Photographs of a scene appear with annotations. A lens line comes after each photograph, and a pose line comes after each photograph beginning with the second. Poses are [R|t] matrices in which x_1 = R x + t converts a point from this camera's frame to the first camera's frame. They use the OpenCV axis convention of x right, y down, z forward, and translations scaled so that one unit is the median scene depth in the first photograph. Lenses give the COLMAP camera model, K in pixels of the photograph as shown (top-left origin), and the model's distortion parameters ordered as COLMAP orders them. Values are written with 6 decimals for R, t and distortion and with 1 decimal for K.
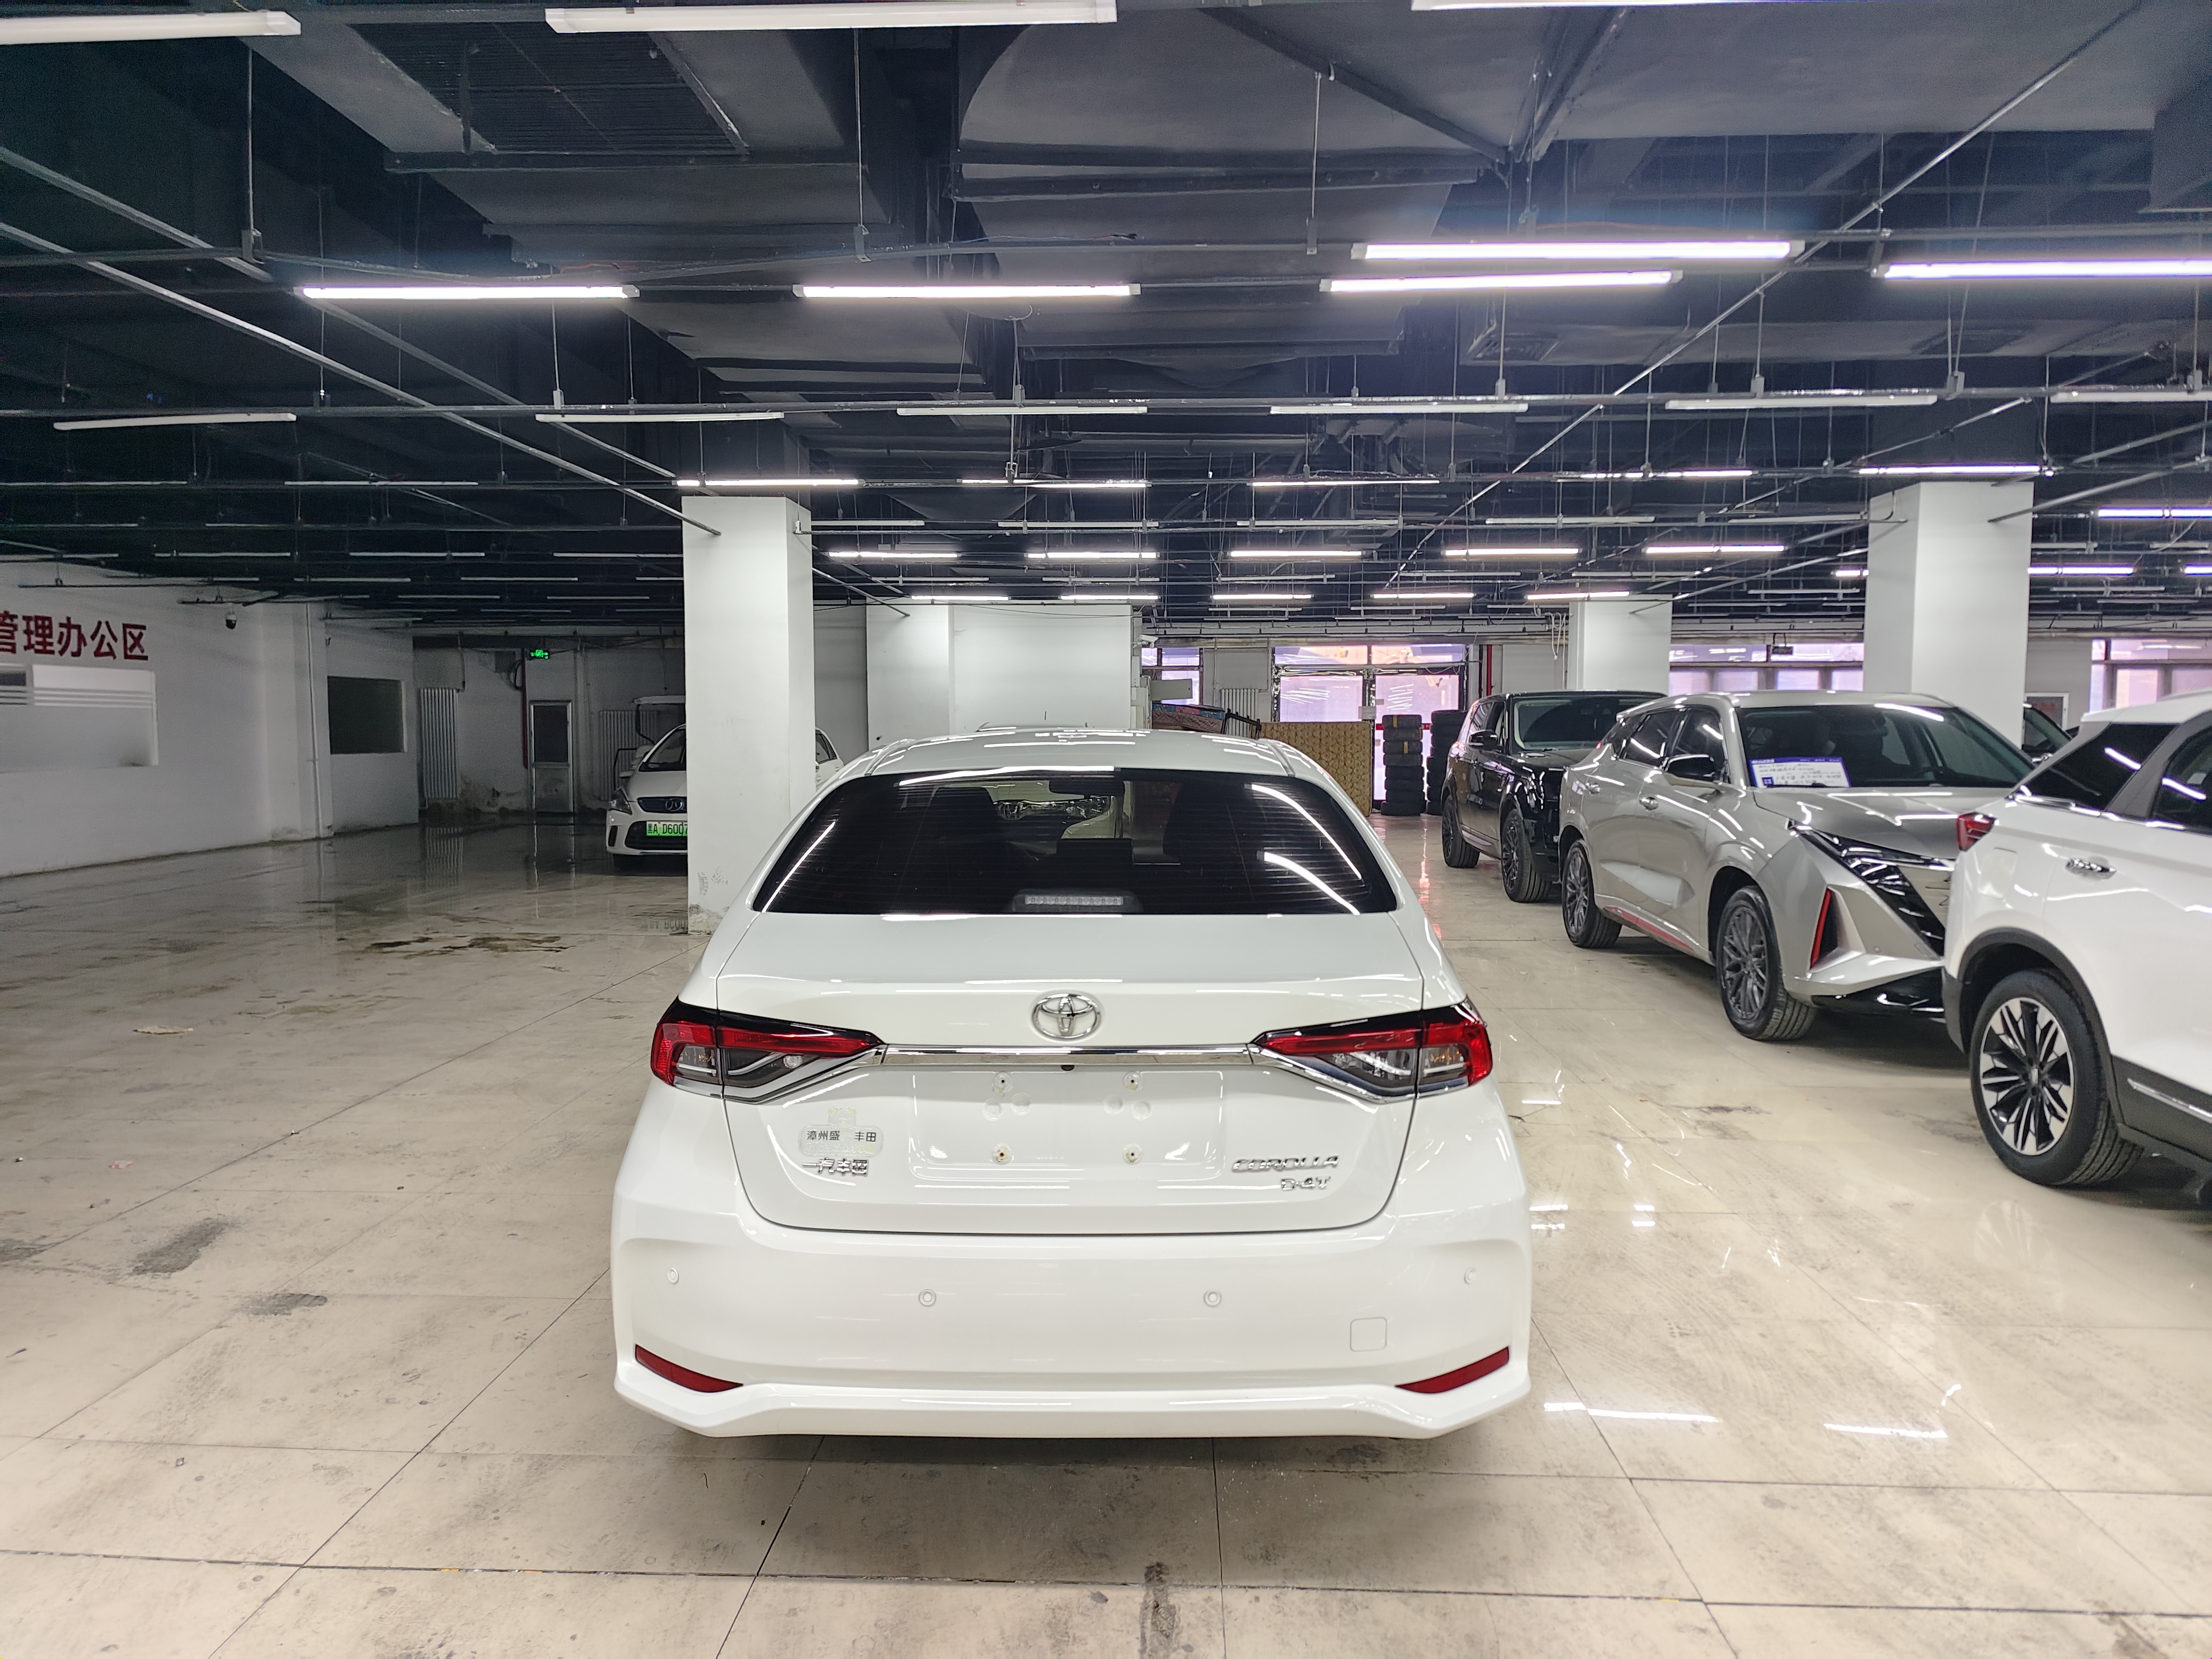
lens RADIAL K [[1487.1, 0, 1097.0], [0, 1487.1, 837.1], [0, 0, 1]] dist [0.044661, -0.039499]
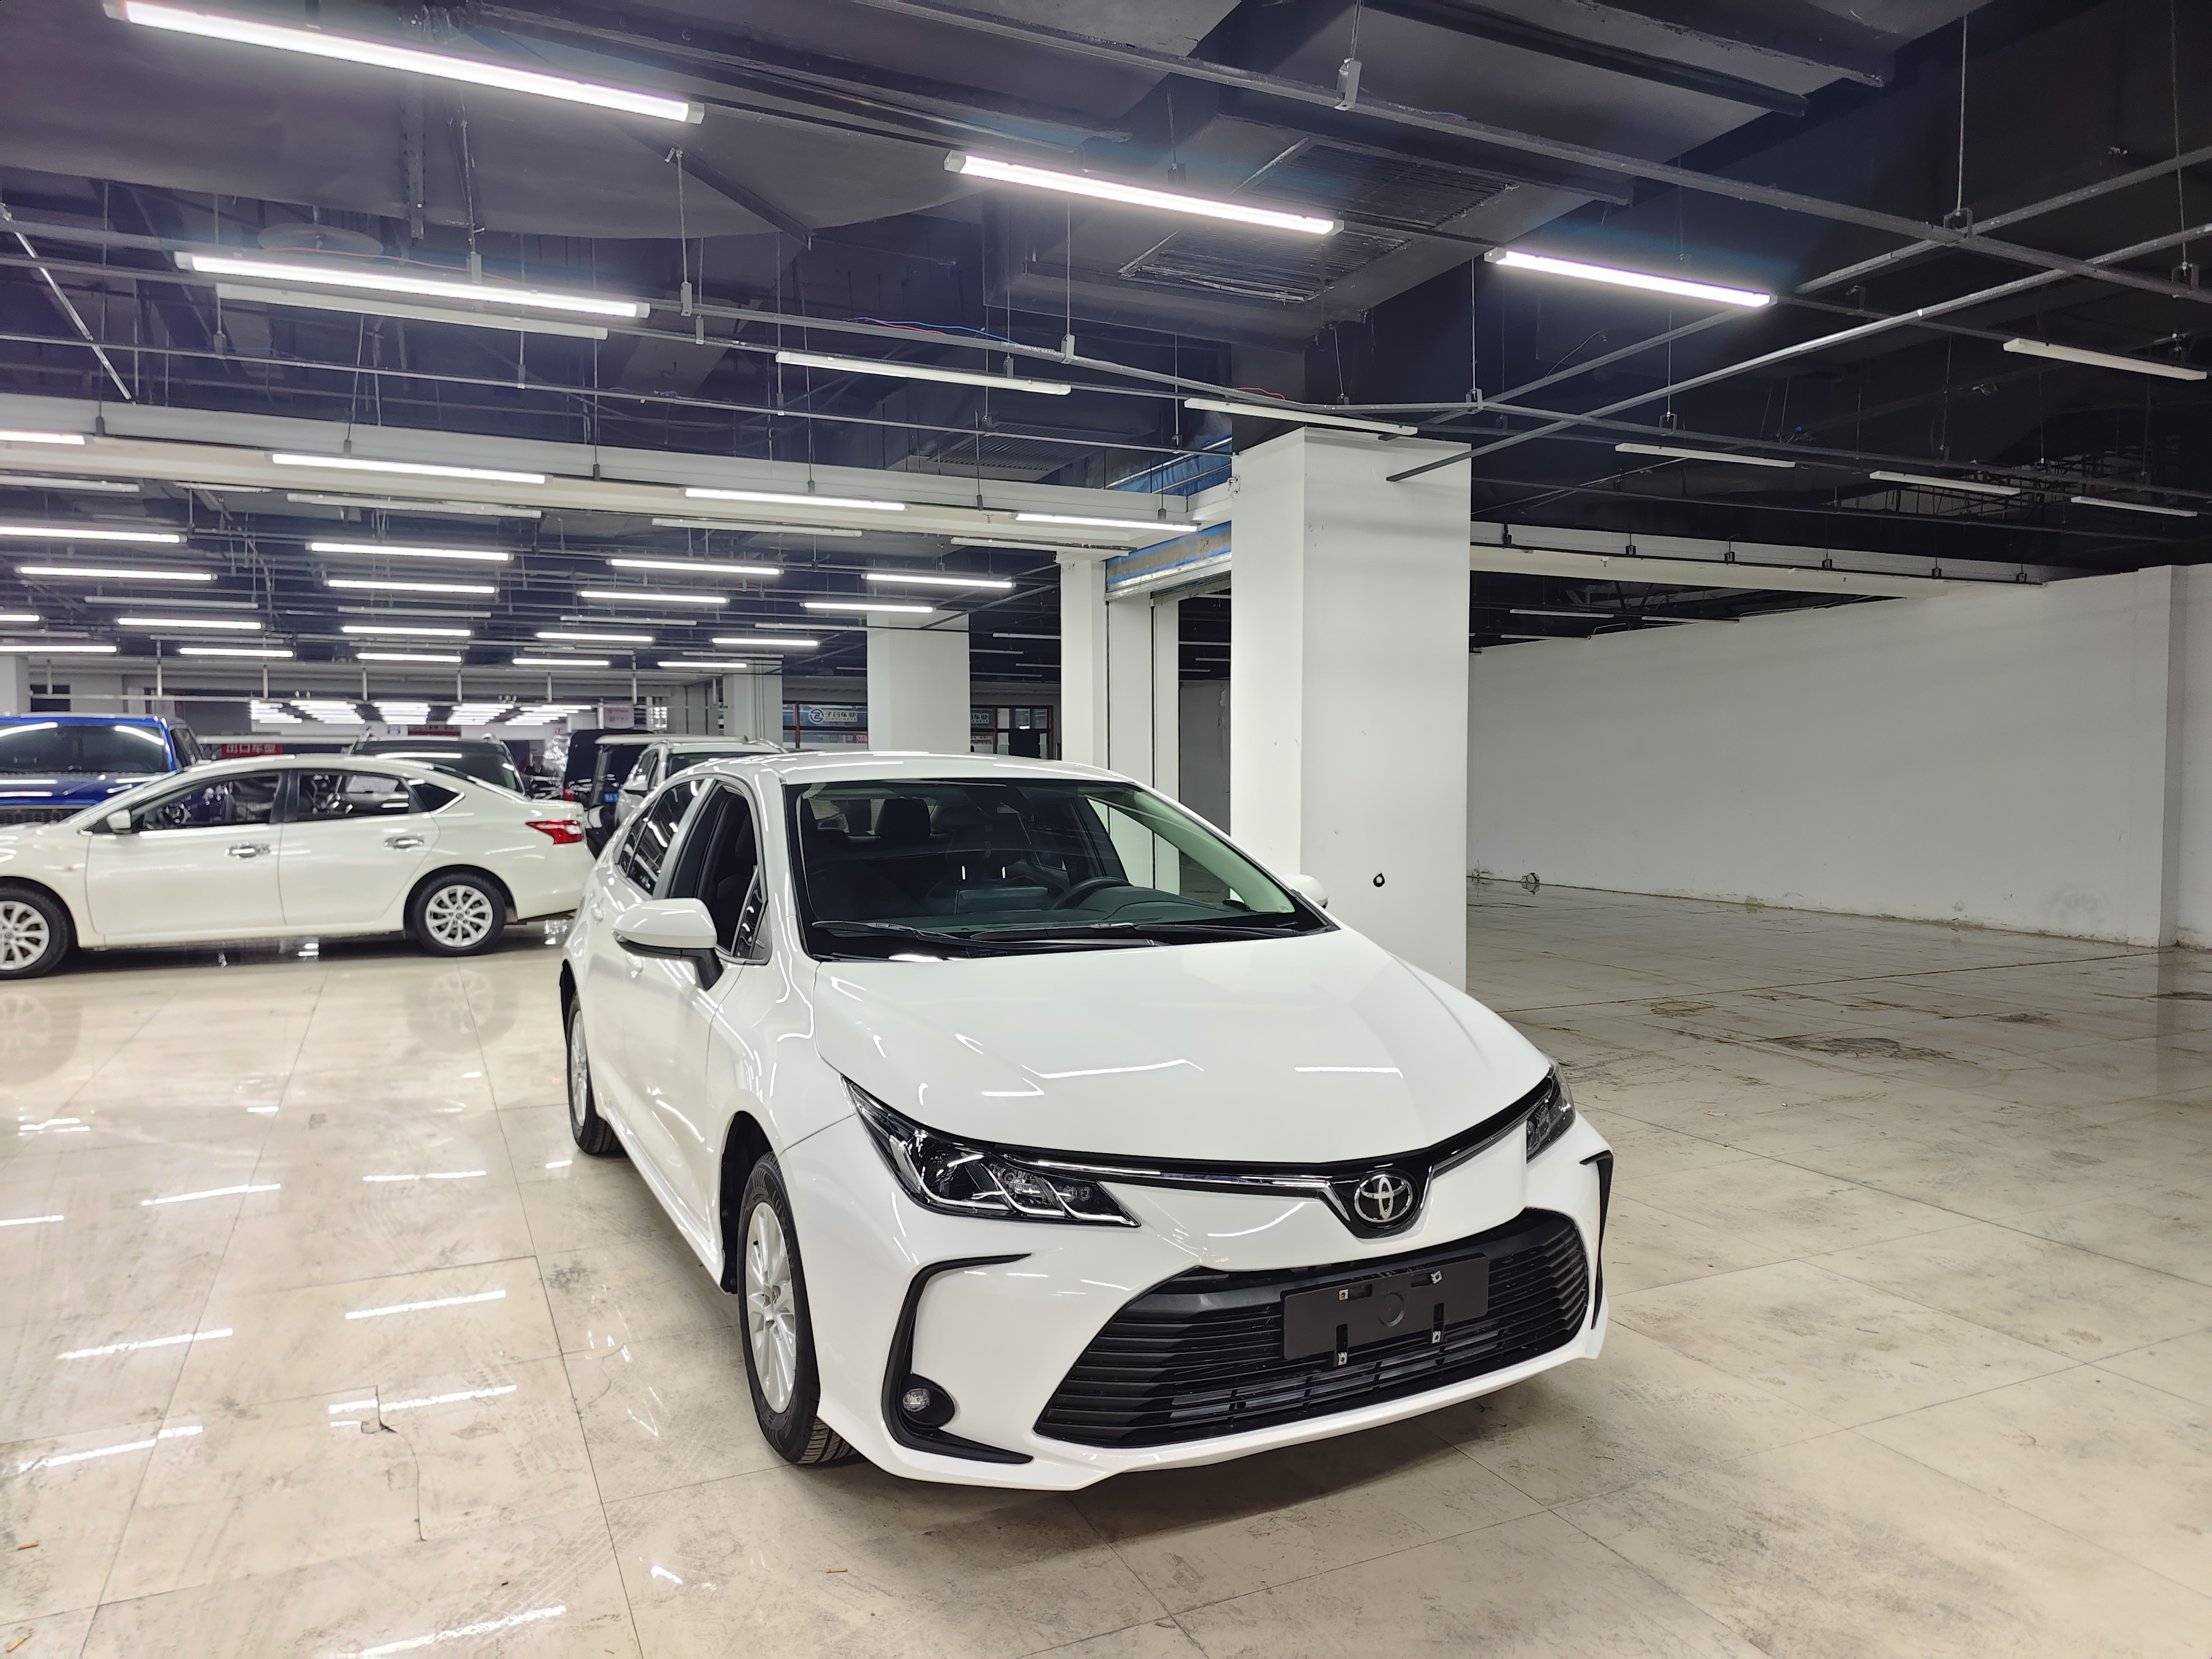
lens RADIAL K [[1487.1, 0, 1124.9], [0, 1487.1, 849.7], [0, 0, 1]] dist [0.044661, -0.039499]
pose [[-0.879118, 0.030094, -0.475653, 0.296727], [-0.032752, 0.991831, 0.123284, -0.111396], [0.475477, 0.123959, -0.870951, 1.618787]]
